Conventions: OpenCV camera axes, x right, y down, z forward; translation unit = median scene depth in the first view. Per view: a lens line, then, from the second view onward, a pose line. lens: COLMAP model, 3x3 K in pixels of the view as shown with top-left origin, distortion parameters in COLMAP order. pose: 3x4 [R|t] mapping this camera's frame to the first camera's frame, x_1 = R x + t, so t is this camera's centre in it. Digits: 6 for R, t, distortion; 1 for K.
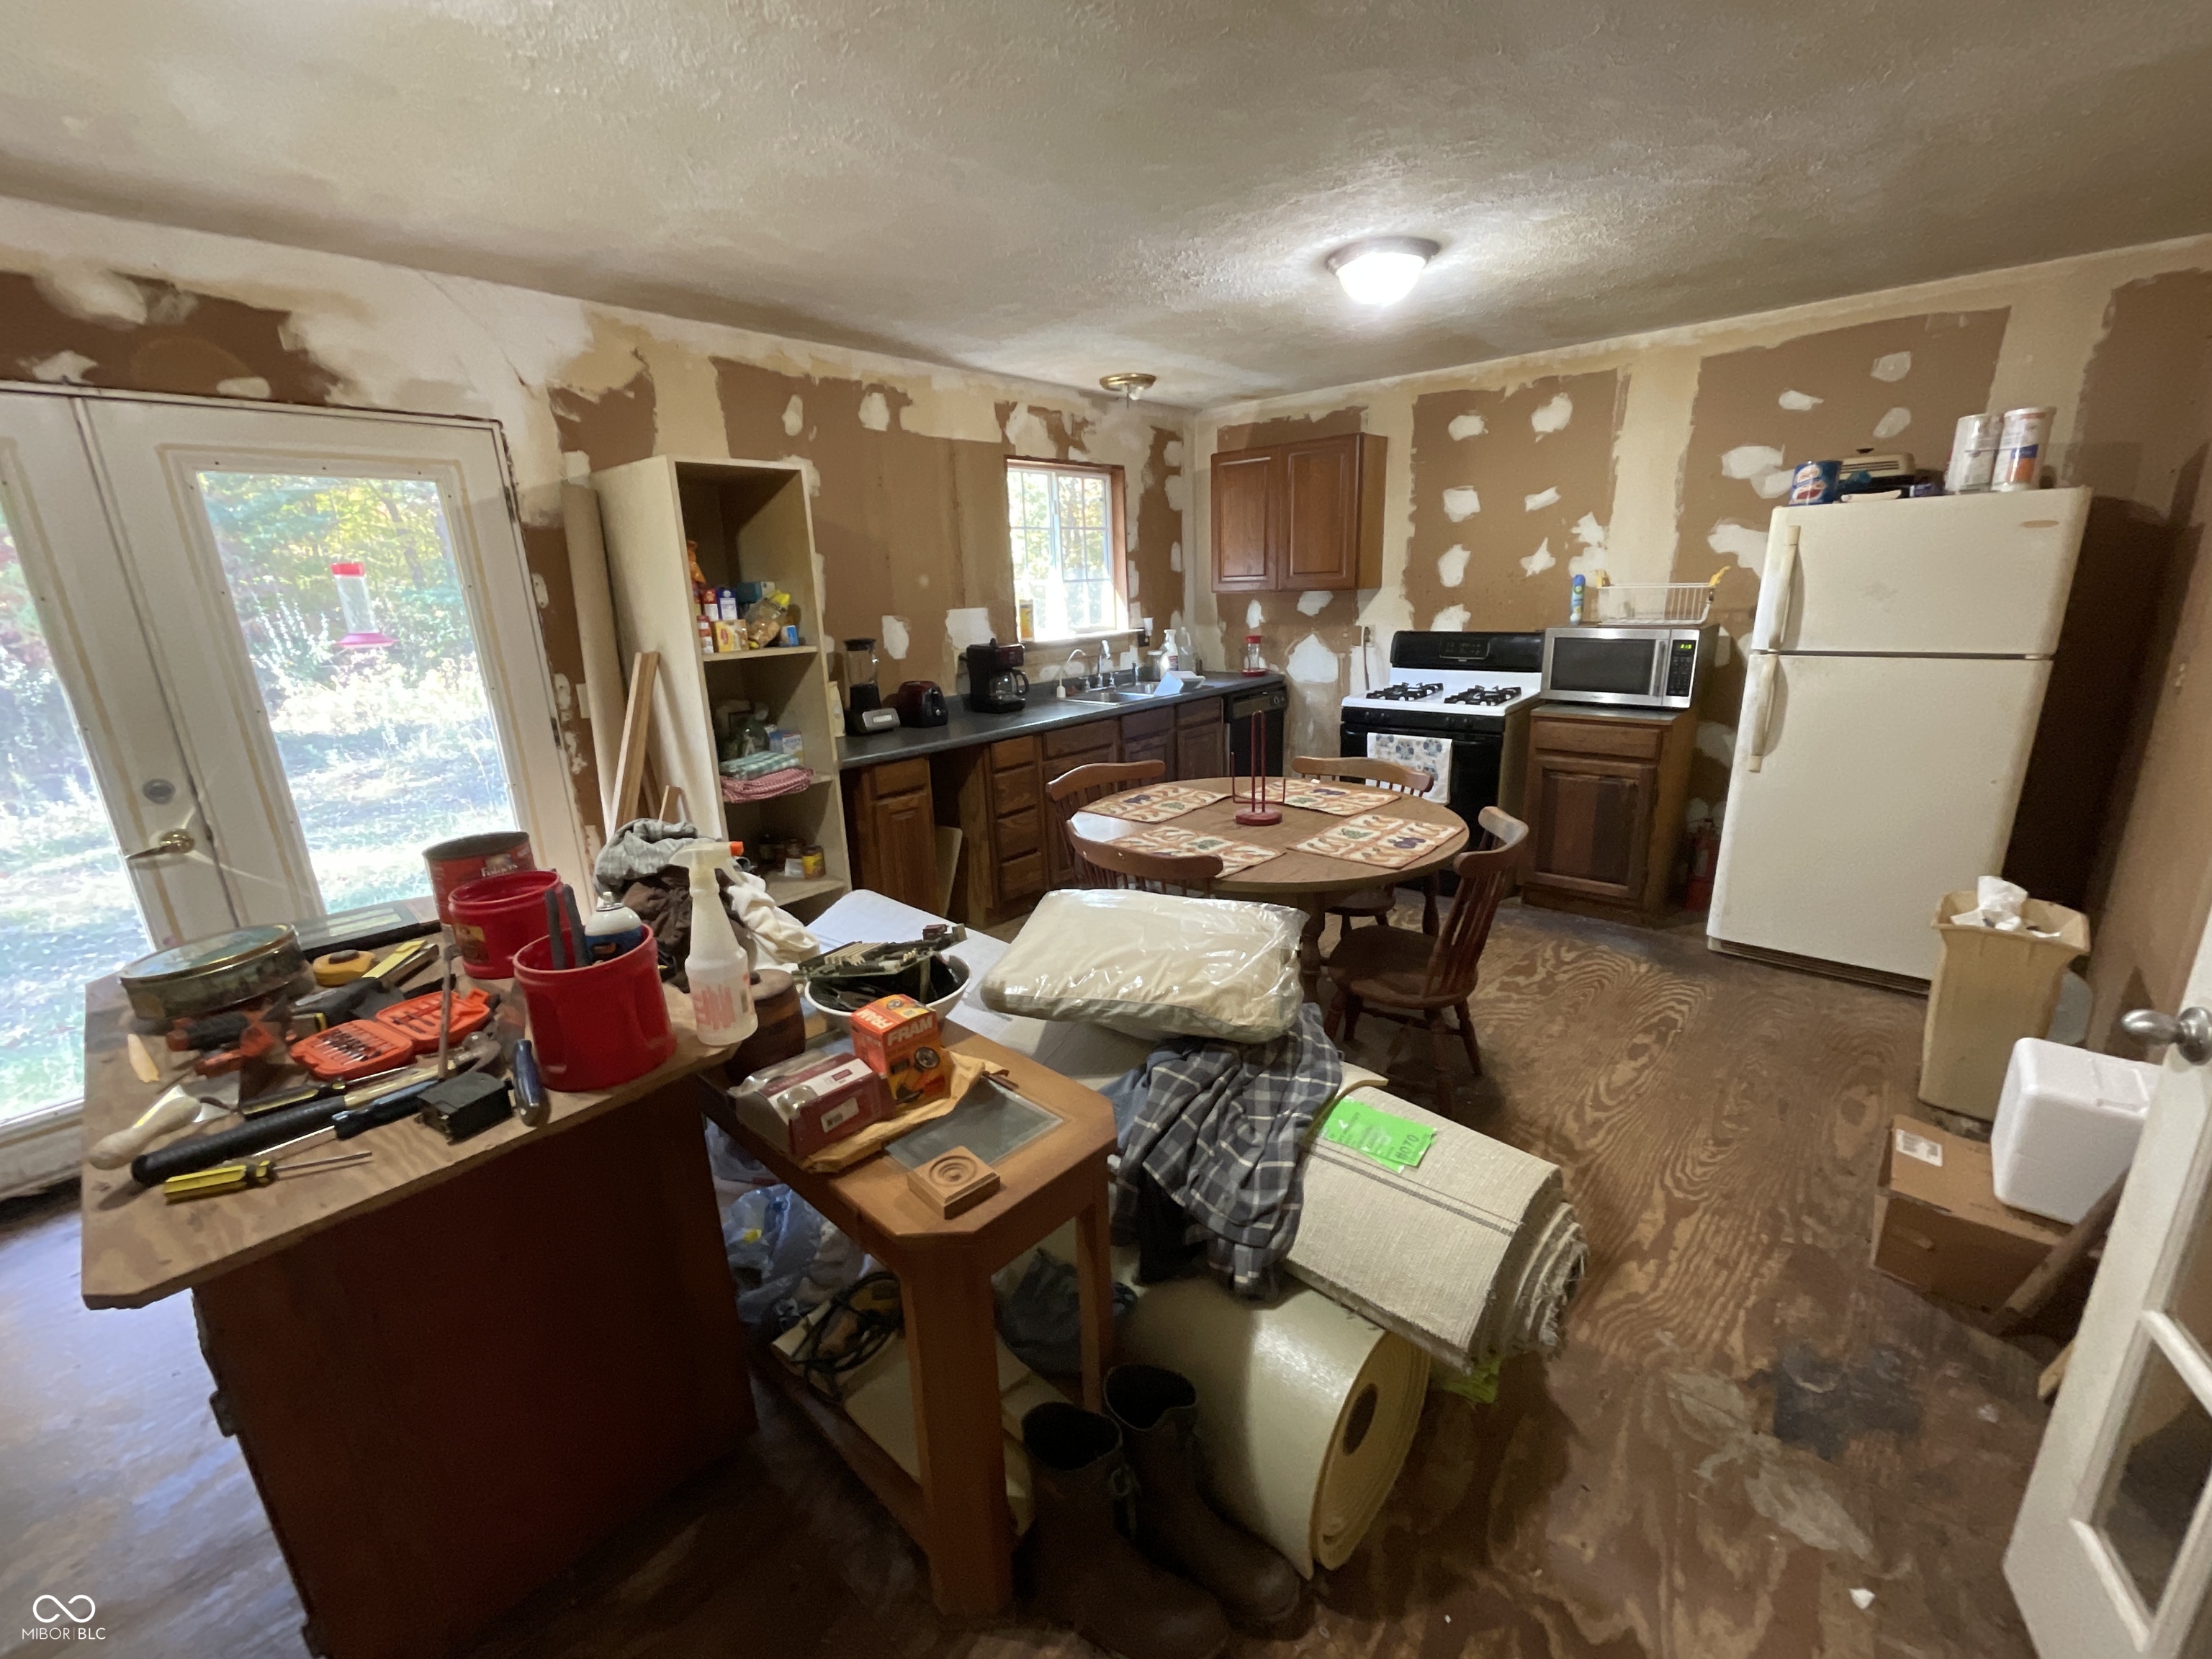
lens RADIAL K [[894.2, 0, 1100.6], [0, 894.2, 821.6], [0, 0, 1]] dist [-0.004538, 0.000457]
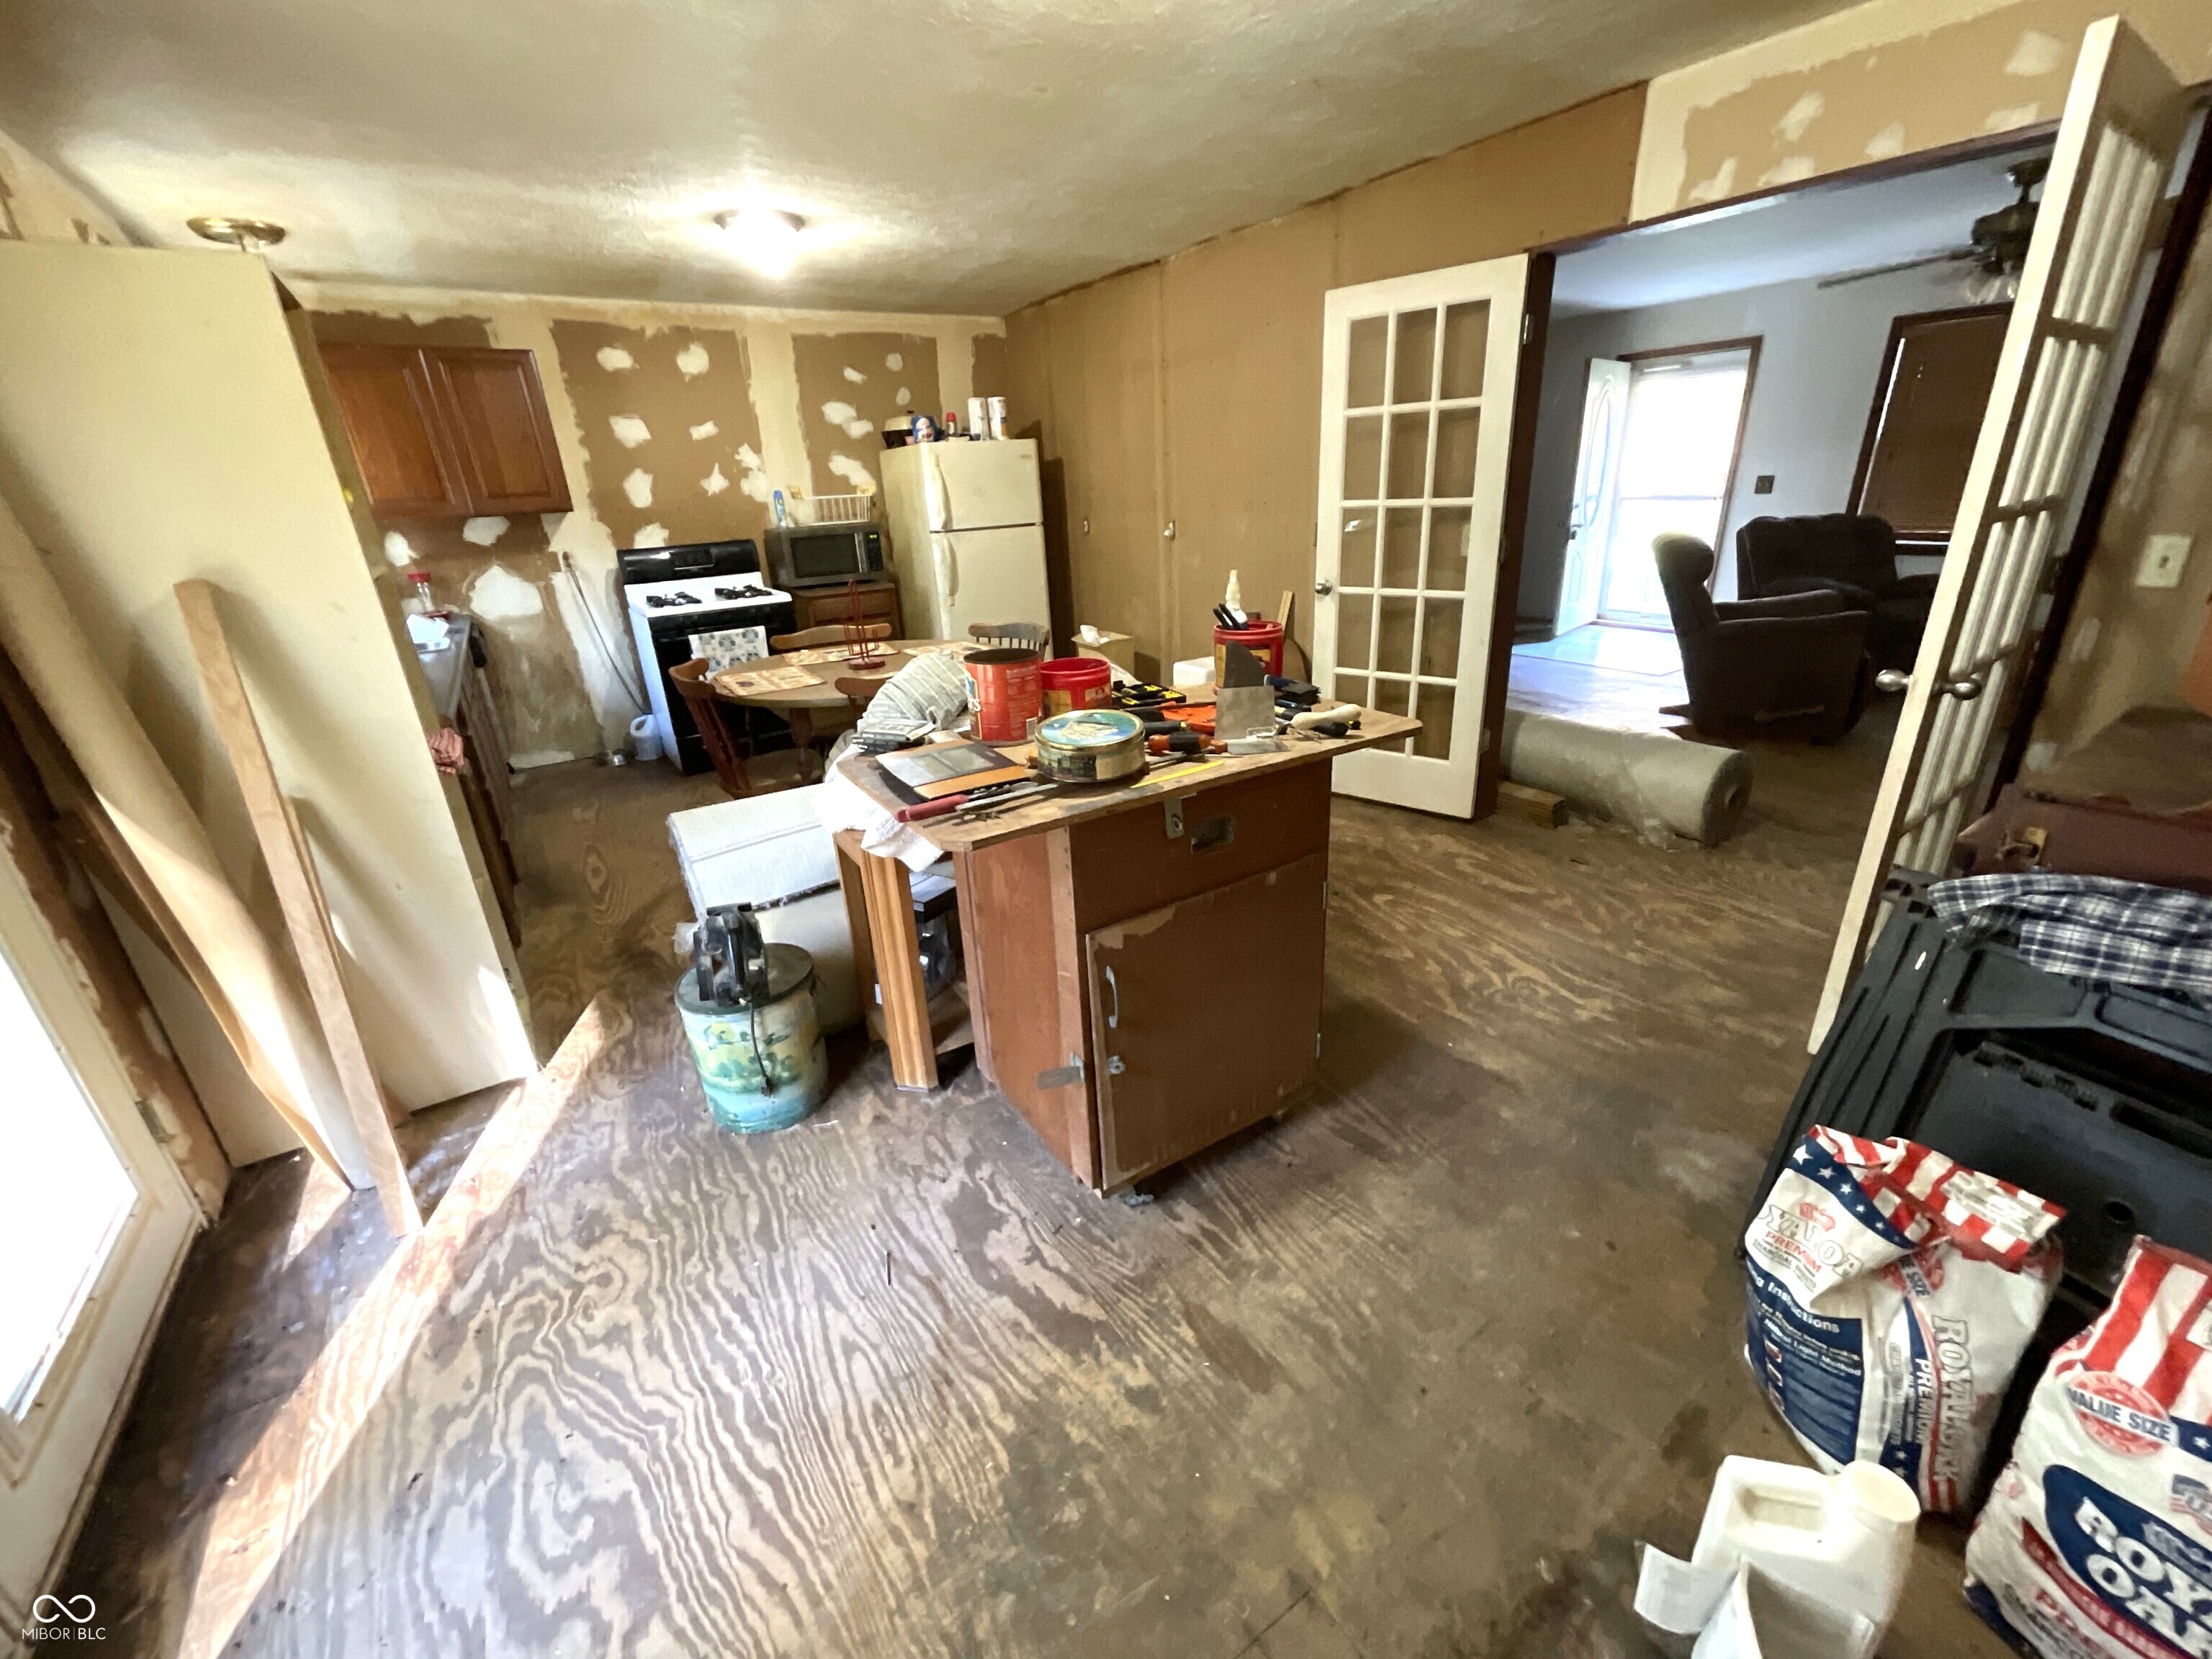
lens RADIAL K [[894.2, 0, 1086.8], [0, 894.2, 836.6], [0, 0, 1]] dist [-0.004538, 0.000457]
pose [[0.271798, -0.337295, 0.901309, -0.654138], [0.290897, 0.921550, 0.257147, -0.010255], [-0.917336, 0.192296, 0.348594, 0.199144]]
